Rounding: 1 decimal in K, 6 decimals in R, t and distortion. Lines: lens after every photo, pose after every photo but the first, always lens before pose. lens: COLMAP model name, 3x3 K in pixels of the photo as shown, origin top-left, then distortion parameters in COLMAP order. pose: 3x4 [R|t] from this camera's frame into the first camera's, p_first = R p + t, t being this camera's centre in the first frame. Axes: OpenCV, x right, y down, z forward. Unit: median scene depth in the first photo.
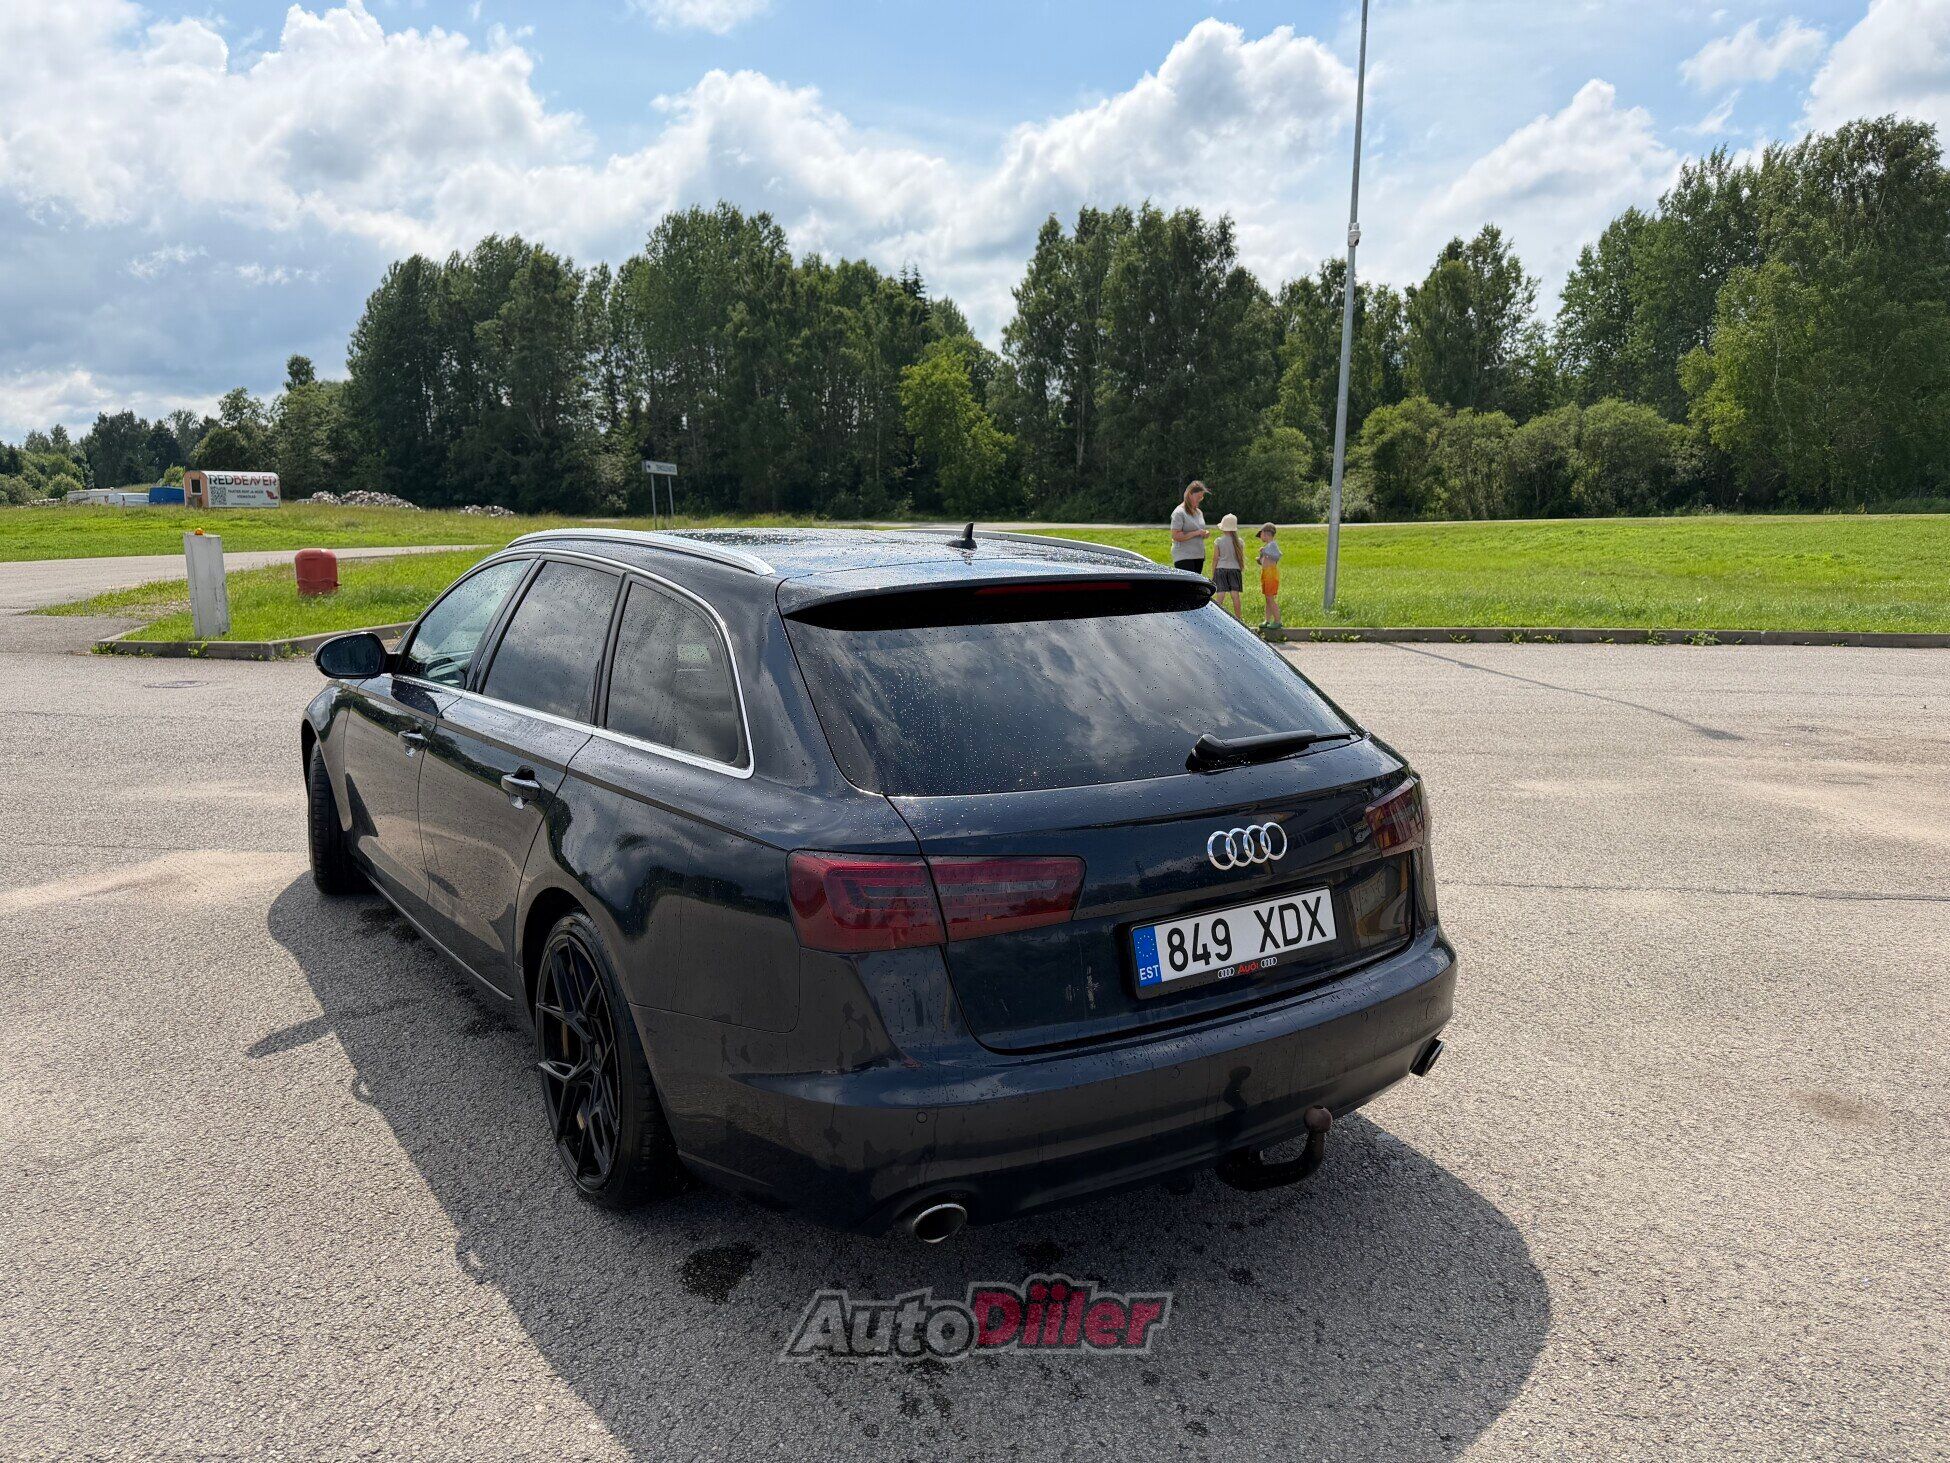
lens RADIAL K [[1389.8, 0, 975.0], [0, 1389.8, 731.5], [0, 0, 1]] dist [-0.019170, -0.010056]
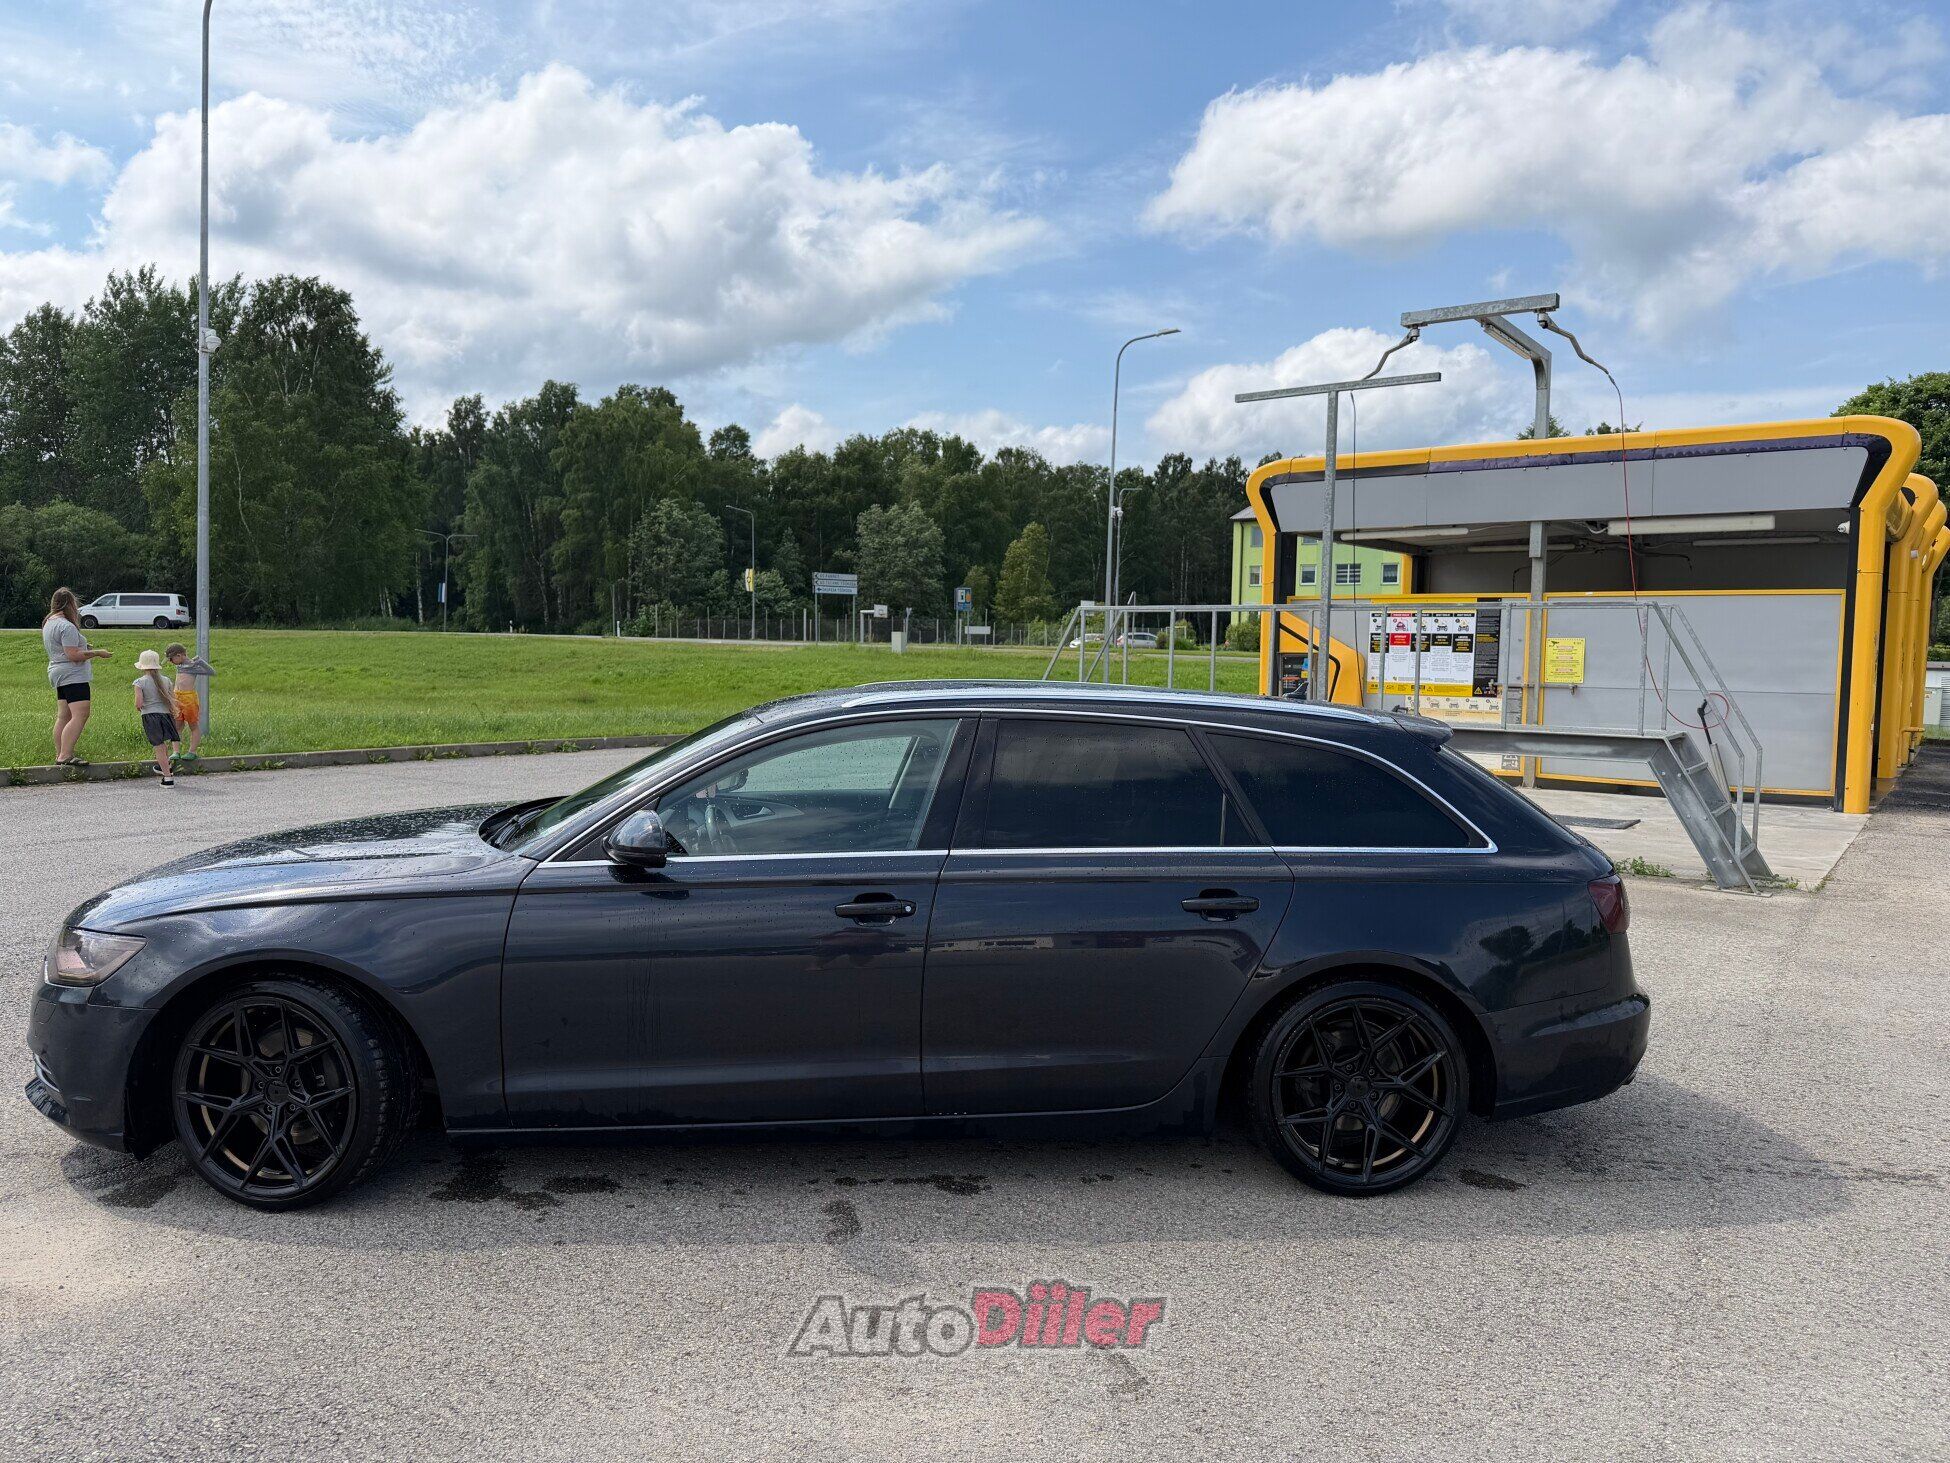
lens RADIAL K [[1370.4, 0, 977.1], [0, 1370.4, 710.8], [0, 0, 1]] dist [-0.006315, -0.005031]
pose [[0.479974, -0.025086, 0.876924, -0.102962], [0.106539, 0.993859, -0.029882, -0.008084], [-0.870789, 0.107769, 0.479700, 0.041962]]
